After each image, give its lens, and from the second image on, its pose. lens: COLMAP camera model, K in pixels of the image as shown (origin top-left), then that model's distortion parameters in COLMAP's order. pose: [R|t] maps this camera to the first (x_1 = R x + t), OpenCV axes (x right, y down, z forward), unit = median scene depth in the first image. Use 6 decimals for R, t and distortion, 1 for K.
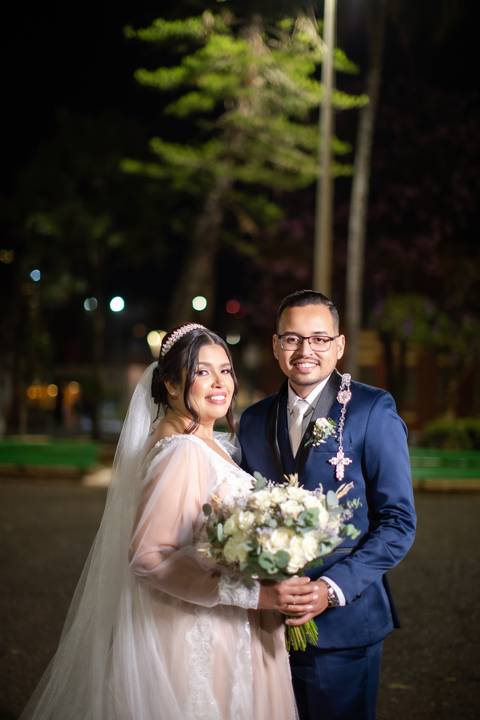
lens RADIAL K [[1111.4, 0, 240.0], [0, 1111.4, 360.0], [0, 0, 1]] dist [0.030243, -0.004399]
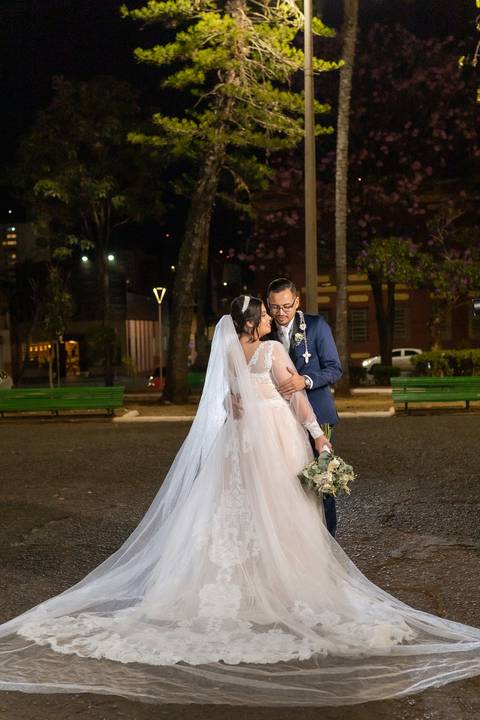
lens RADIAL K [[1111.4, 0, 240.0], [0, 1111.4, 360.0], [0, 0, 1]] dist [0.030243, -0.004399]
pose [[0.998698, -0.050821, 0.004524, -0.008695], [0.050540, 0.997526, 0.048862, -0.000912], [-0.006996, -0.048570, 0.998795, -0.112226]]
